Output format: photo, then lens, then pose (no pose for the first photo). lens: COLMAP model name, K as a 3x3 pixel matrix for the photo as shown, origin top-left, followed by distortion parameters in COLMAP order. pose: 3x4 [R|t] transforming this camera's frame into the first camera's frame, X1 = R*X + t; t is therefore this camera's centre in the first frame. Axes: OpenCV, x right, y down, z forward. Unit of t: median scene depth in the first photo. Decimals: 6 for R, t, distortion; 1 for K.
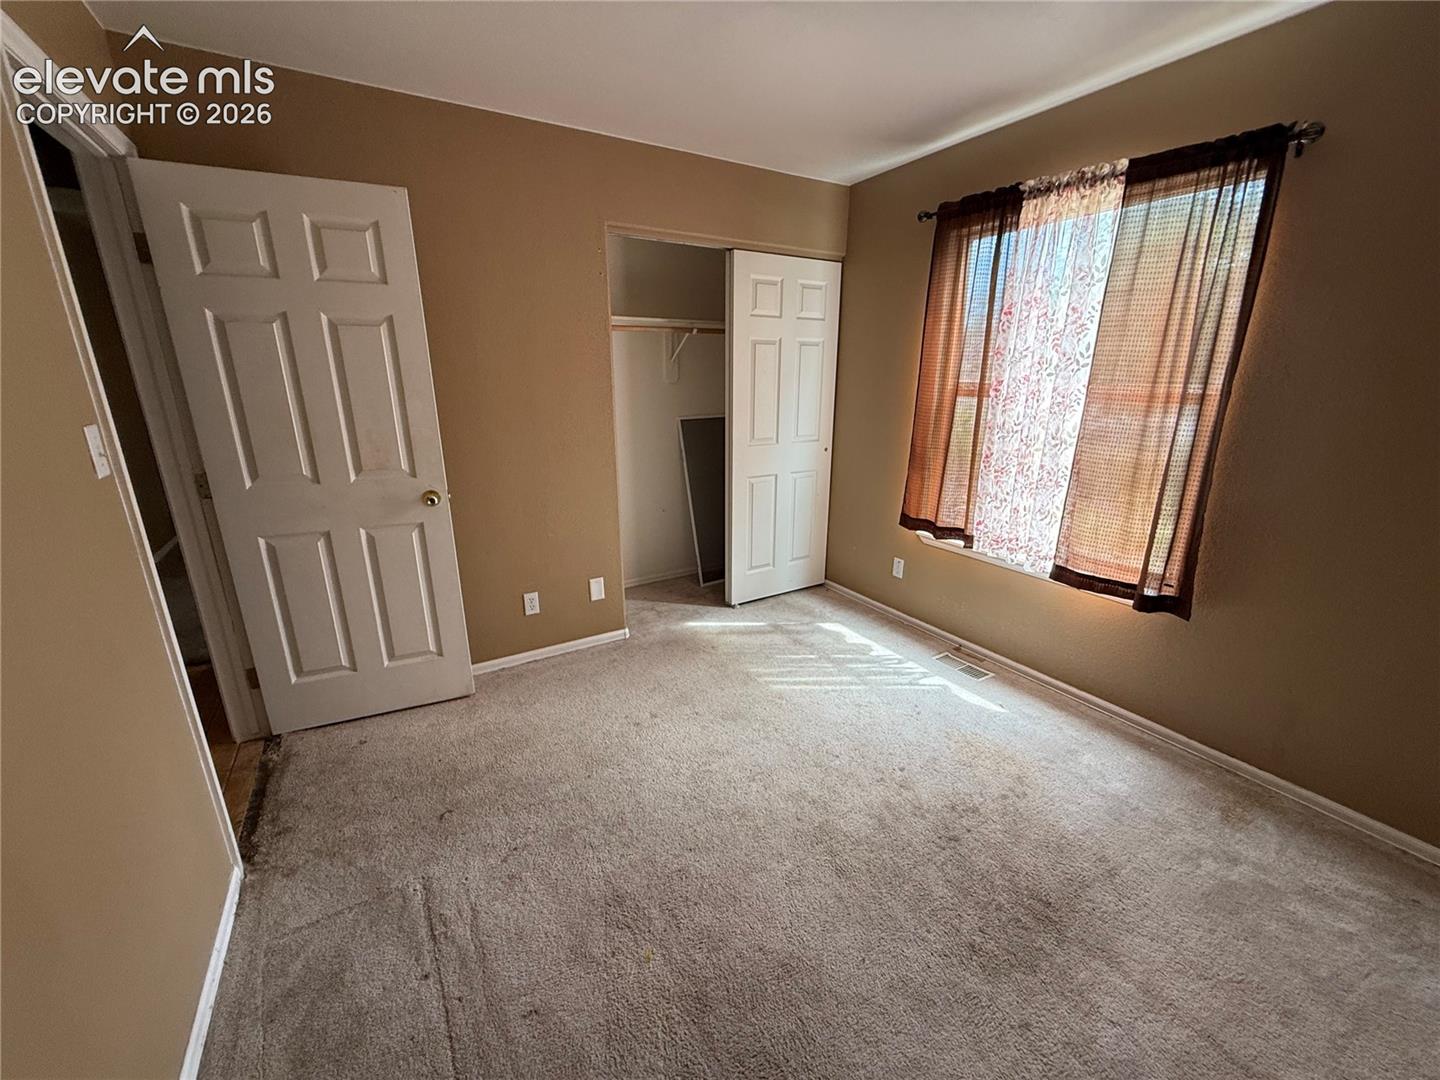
lens RADIAL K [[577.6, 0, 715.4], [0, 577.6, 541.5], [0, 0, 1]] dist [-0.000878, -0.000035]
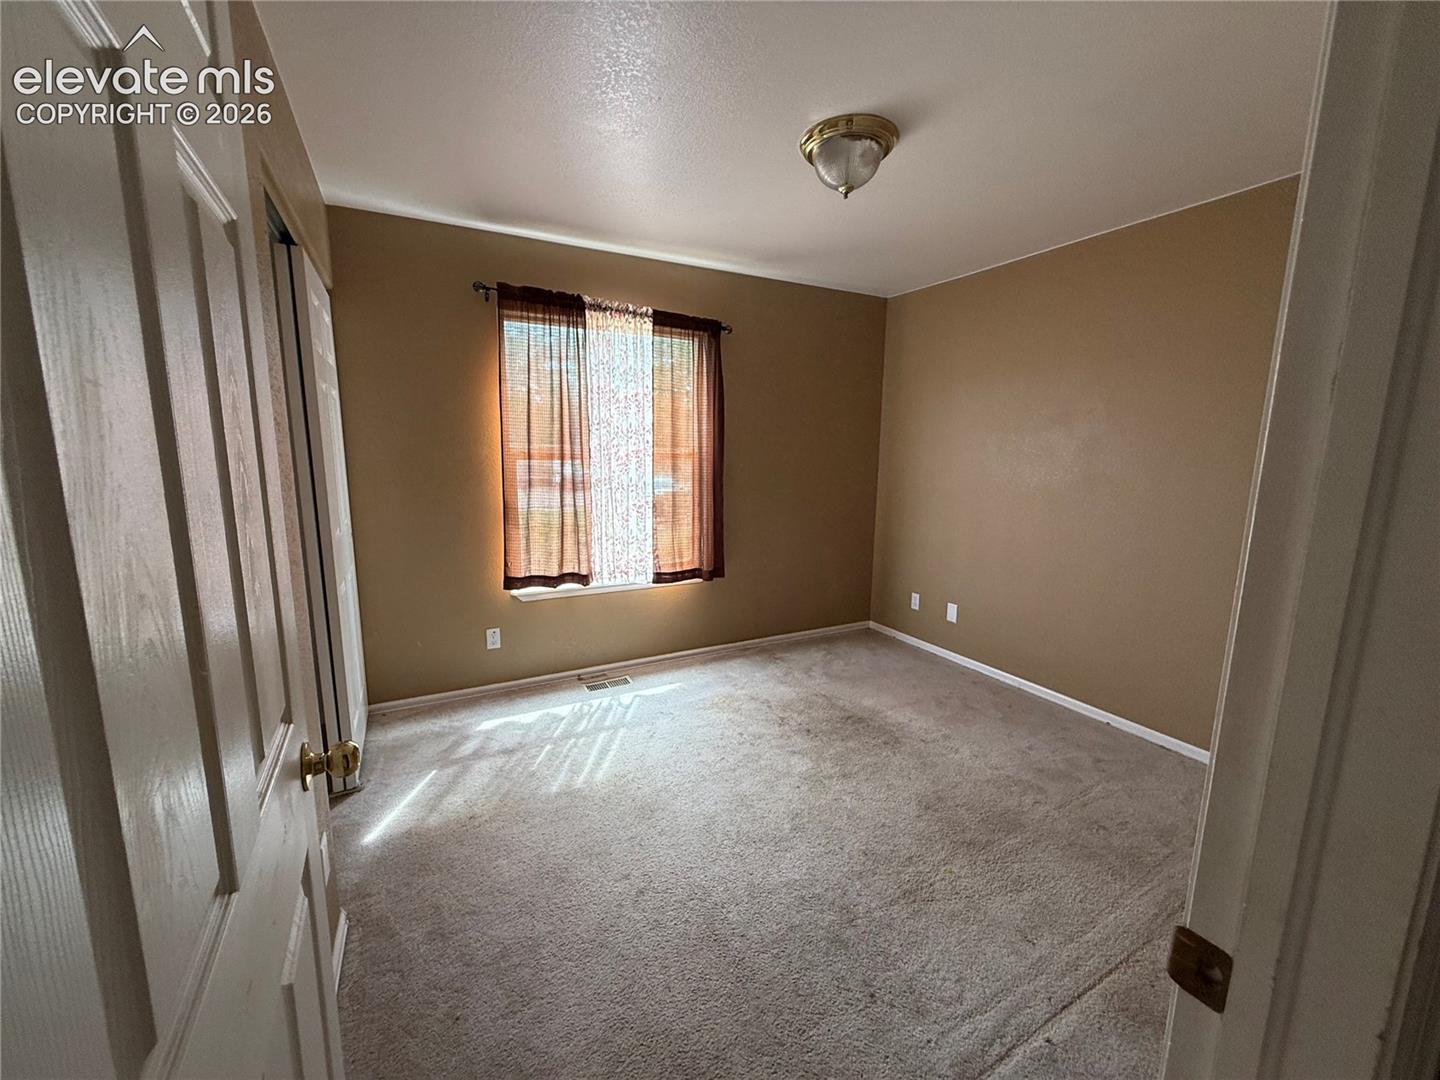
lens RADIAL K [[577.6, 0, 715.4], [0, 577.6, 541.5], [0, 0, 1]] dist [-0.000878, -0.000035]
pose [[0.053787, -0.158453, 0.985900, -0.771104], [0.271373, 0.952489, 0.138278, -0.186102], [-0.960970, 0.260109, 0.094231, 0.700973]]
